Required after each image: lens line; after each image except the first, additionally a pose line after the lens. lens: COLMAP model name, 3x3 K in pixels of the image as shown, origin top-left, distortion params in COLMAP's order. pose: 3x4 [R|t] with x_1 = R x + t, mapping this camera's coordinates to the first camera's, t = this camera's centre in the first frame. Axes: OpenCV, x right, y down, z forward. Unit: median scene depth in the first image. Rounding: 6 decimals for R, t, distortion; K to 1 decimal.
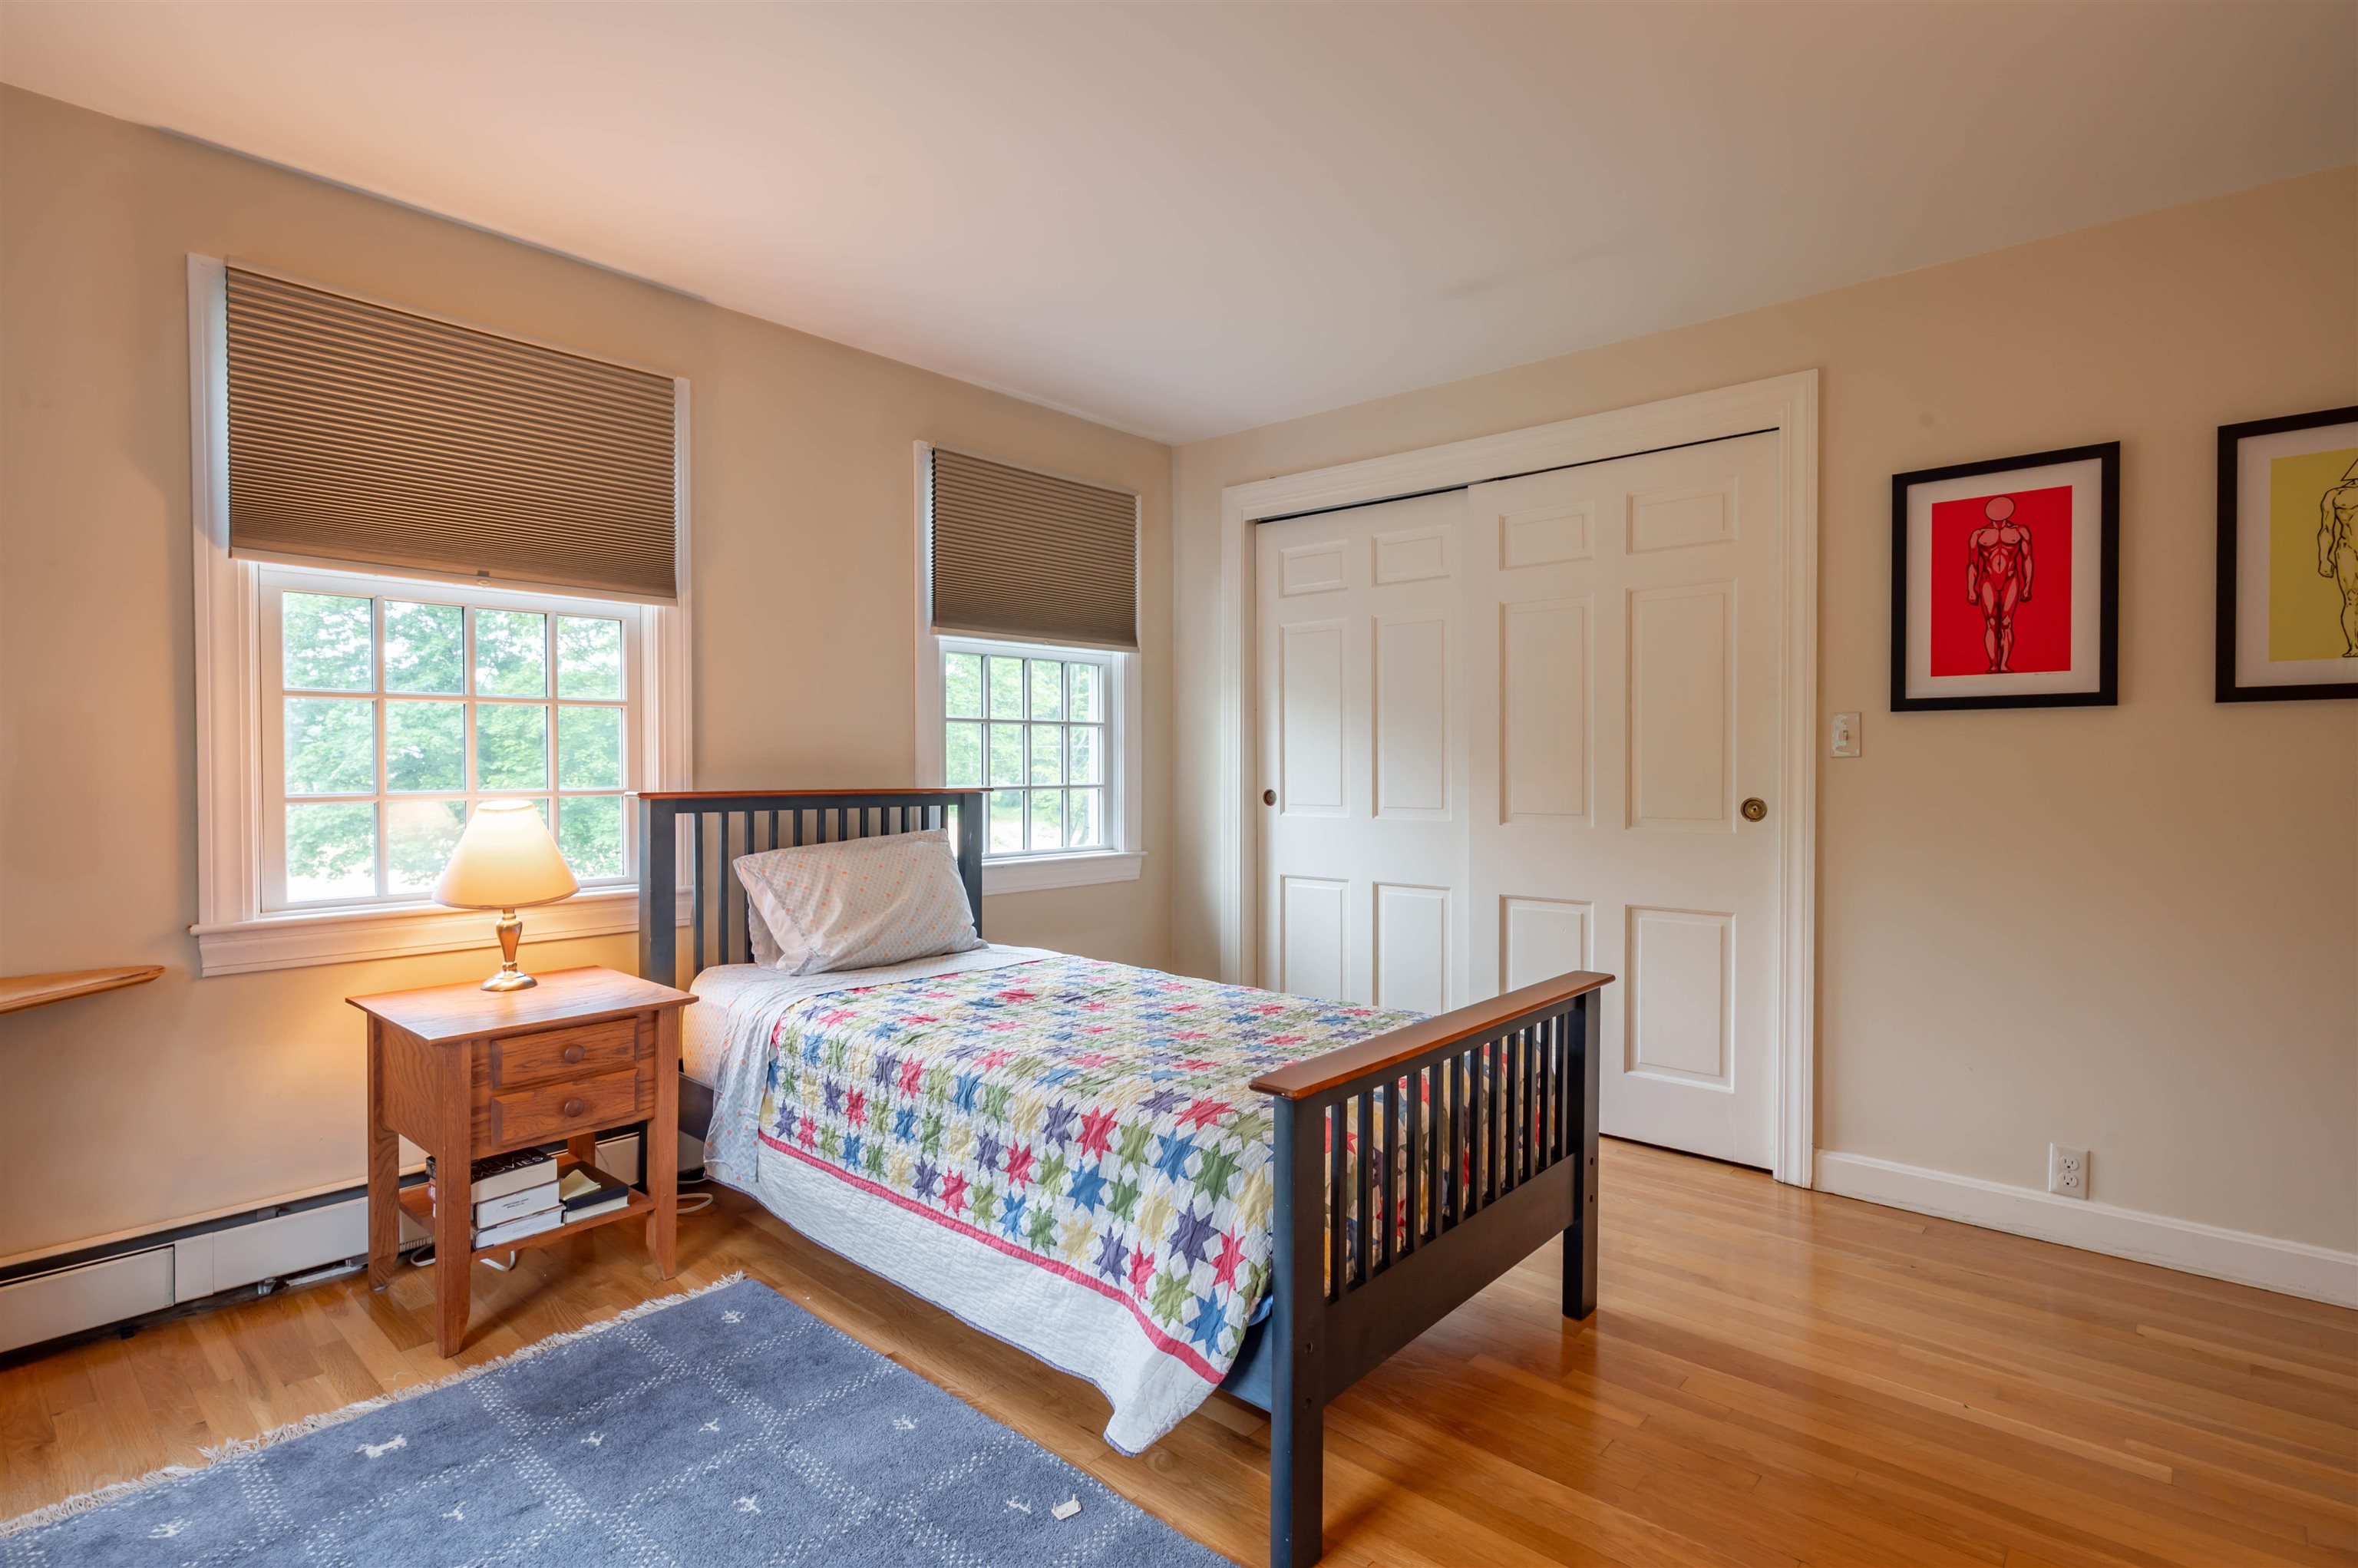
lens RADIAL K [[1140.8, 0, 1182.5], [0, 1140.8, 772.8], [0, 0, 1]] dist [0.002025, 0.000419]
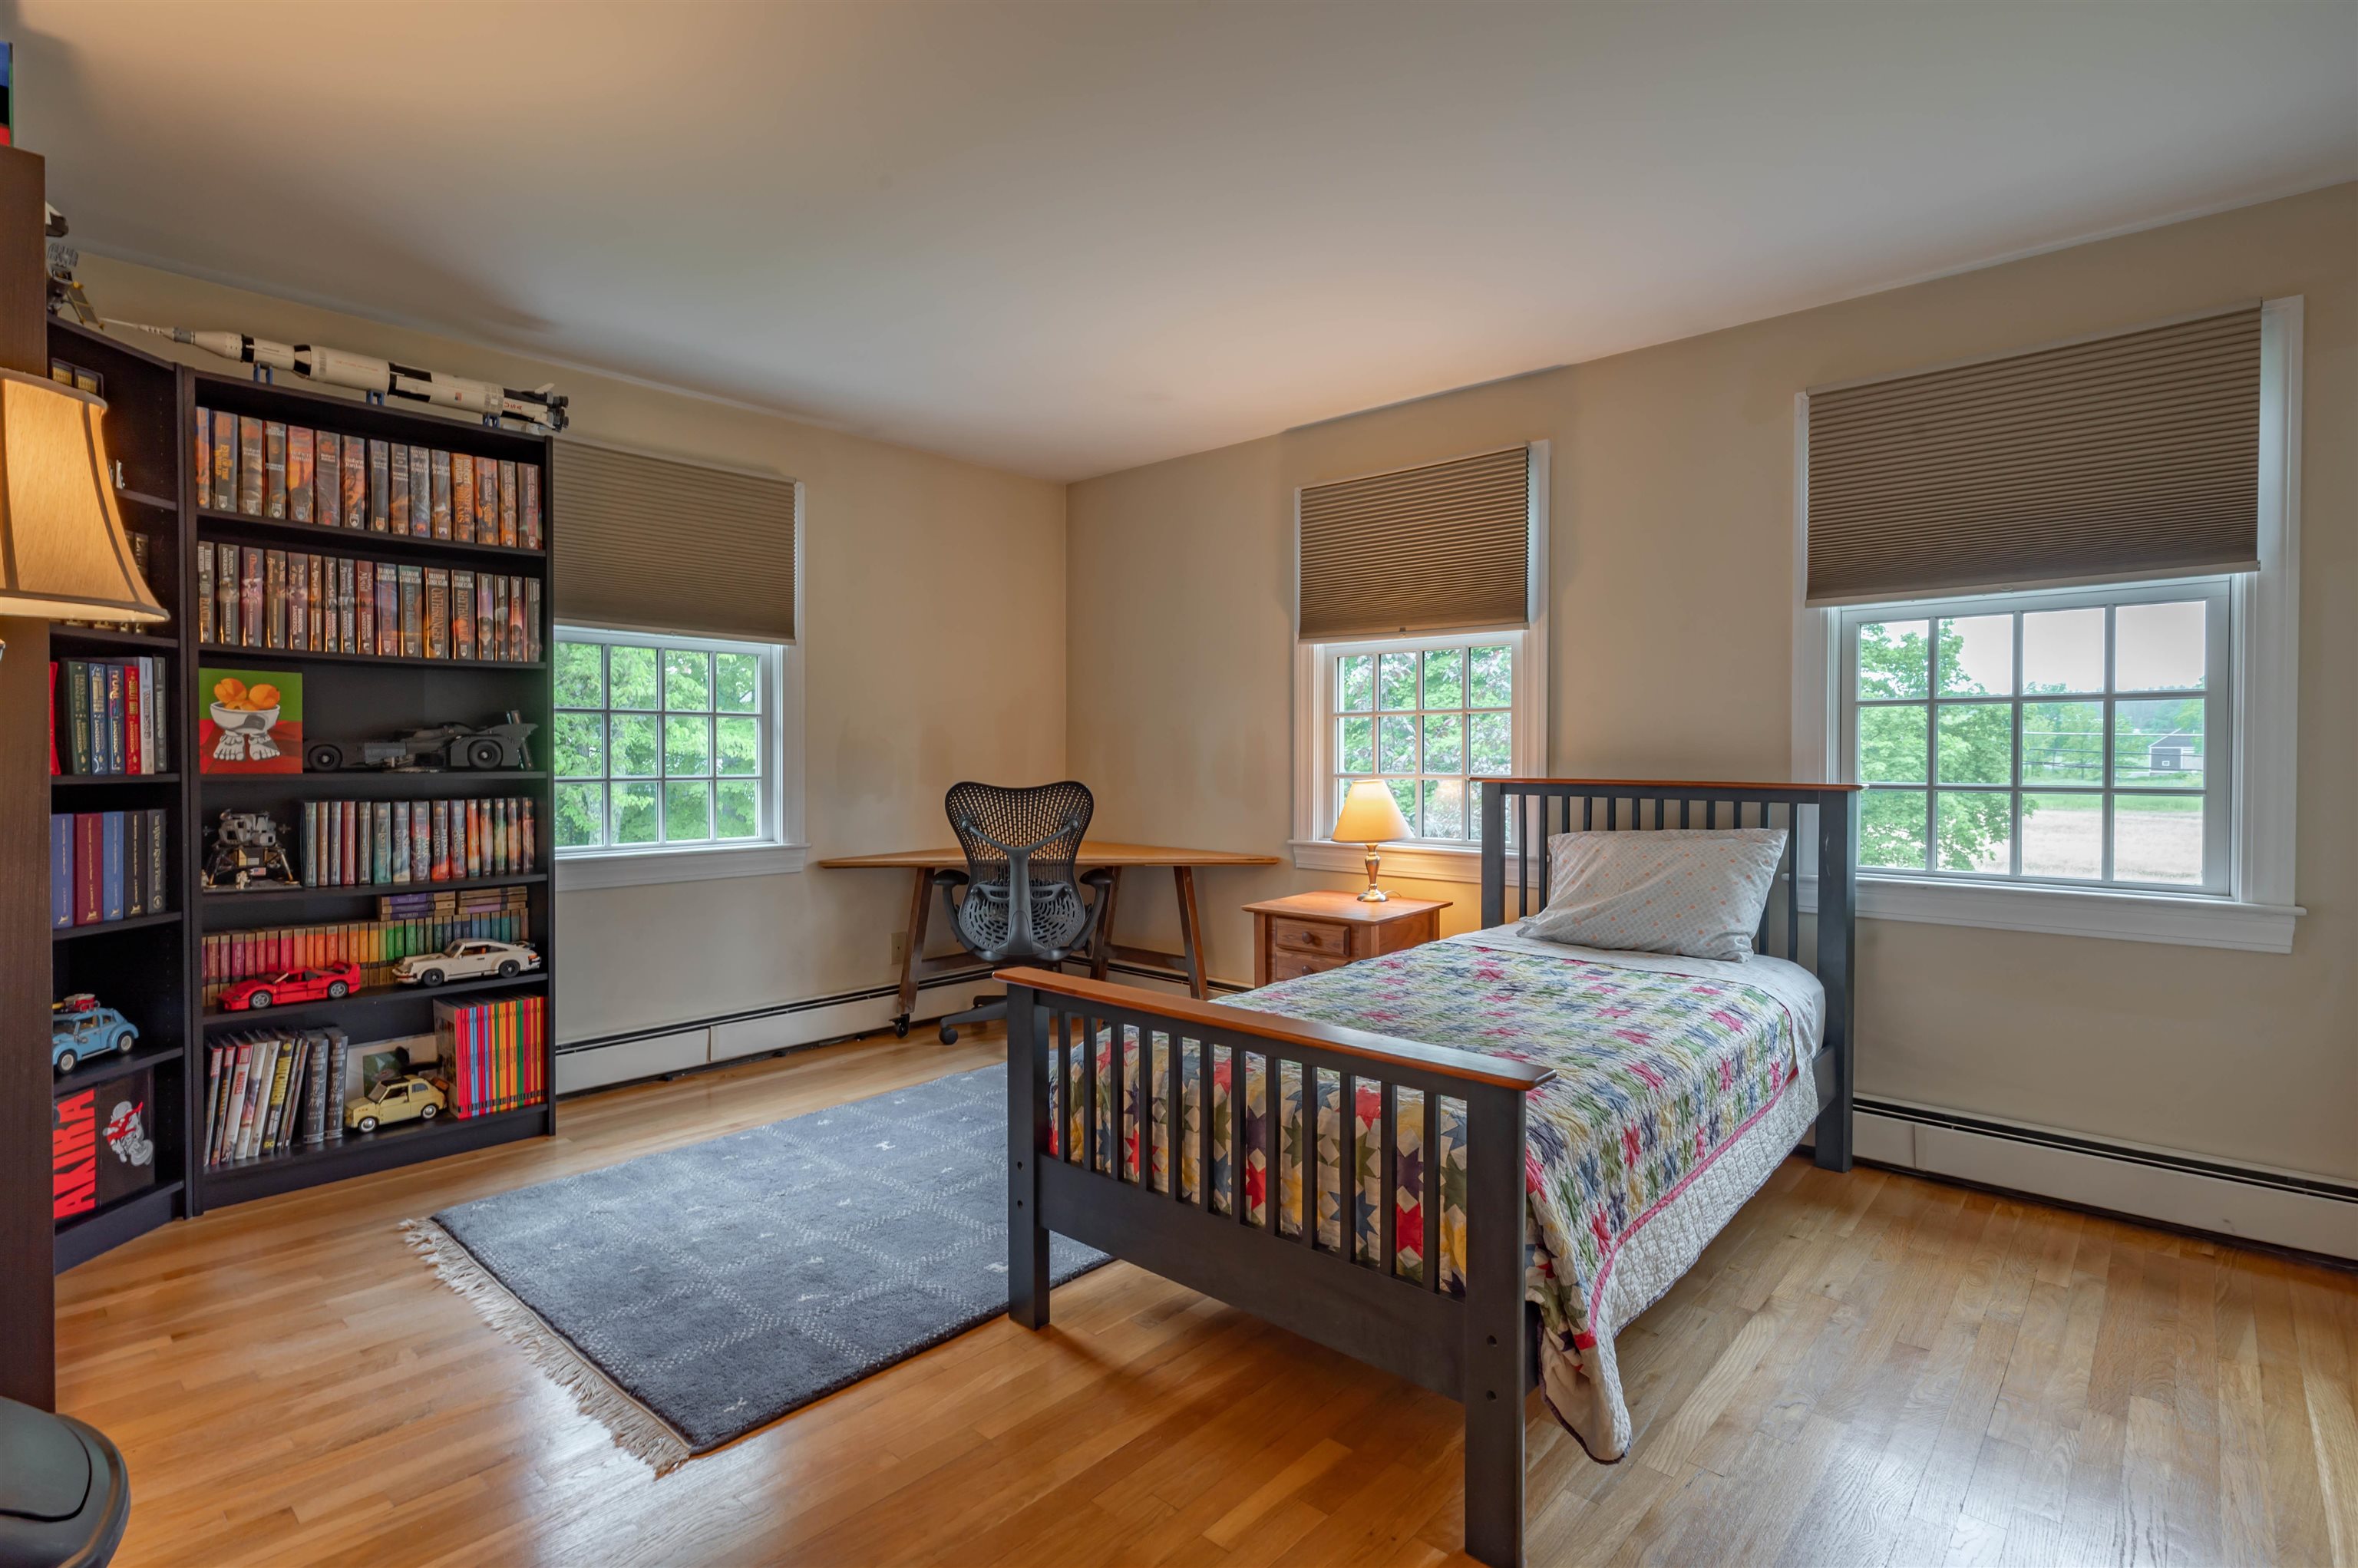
lens RADIAL K [[1140.8, 0, 1182.5], [0, 1140.8, 772.8], [0, 0, 1]] dist [0.002025, 0.000419]
pose [[-0.011527, 0.014142, -0.999834, 0.787575], [-0.008715, 0.999861, 0.014243, -0.003422], [0.999896, 0.008878, -0.011402, 0.629312]]
